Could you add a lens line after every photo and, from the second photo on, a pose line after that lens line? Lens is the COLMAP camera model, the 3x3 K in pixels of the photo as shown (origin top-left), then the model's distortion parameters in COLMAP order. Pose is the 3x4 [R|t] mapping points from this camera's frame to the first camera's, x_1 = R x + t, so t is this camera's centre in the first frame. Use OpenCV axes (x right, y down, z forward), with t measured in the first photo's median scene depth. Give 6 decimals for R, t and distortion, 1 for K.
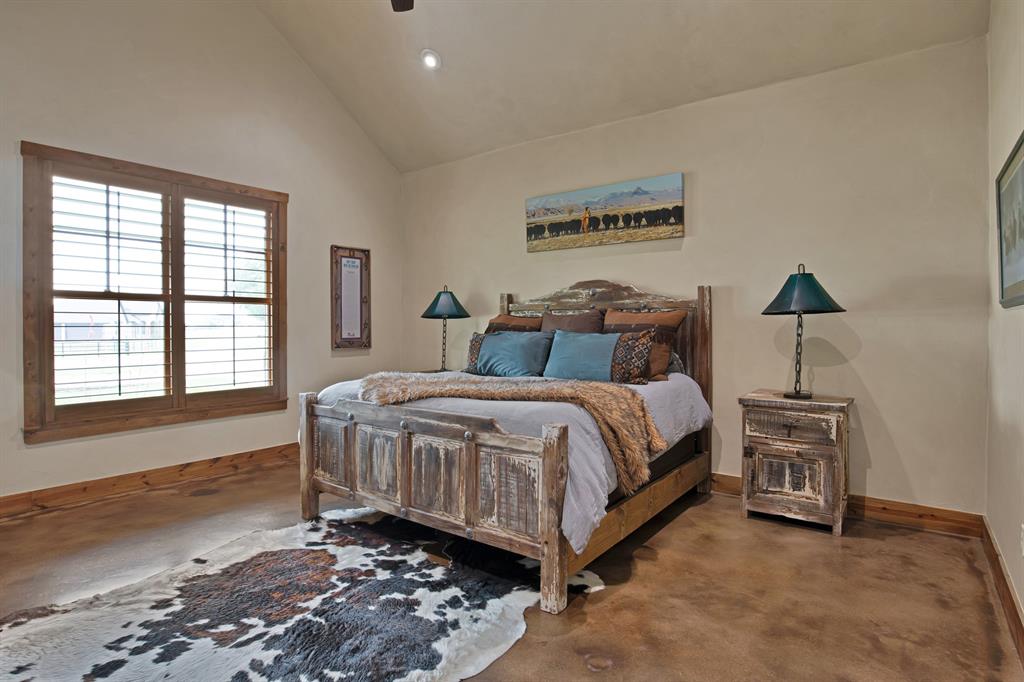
lens RADIAL K [[529.3, 0, 517.7], [0, 529.3, 333.7], [0, 0, 1]] dist [-0.034061, 0.006442]
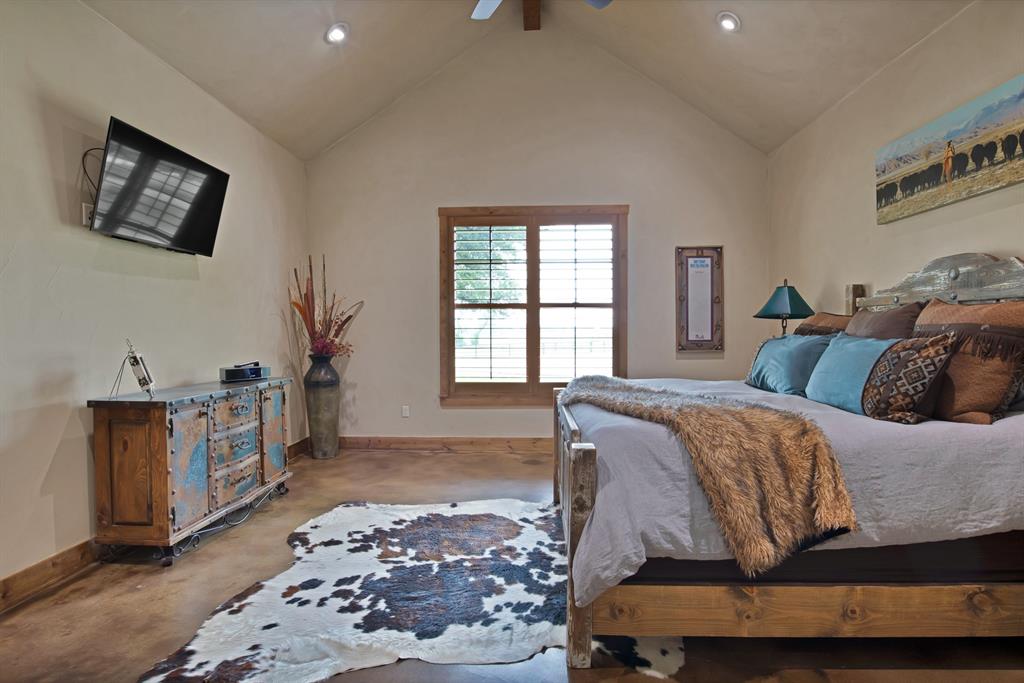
lens RADIAL K [[529.3, 0, 517.7], [0, 529.3, 334.2], [0, 0, 1]] dist [-0.034061, 0.006442]
pose [[0.572989, 0.007562, -0.819528, 0.433021], [-0.010010, 0.999947, 0.002228, -0.002891], [0.819502, 0.006927, 0.573034, 0.268745]]
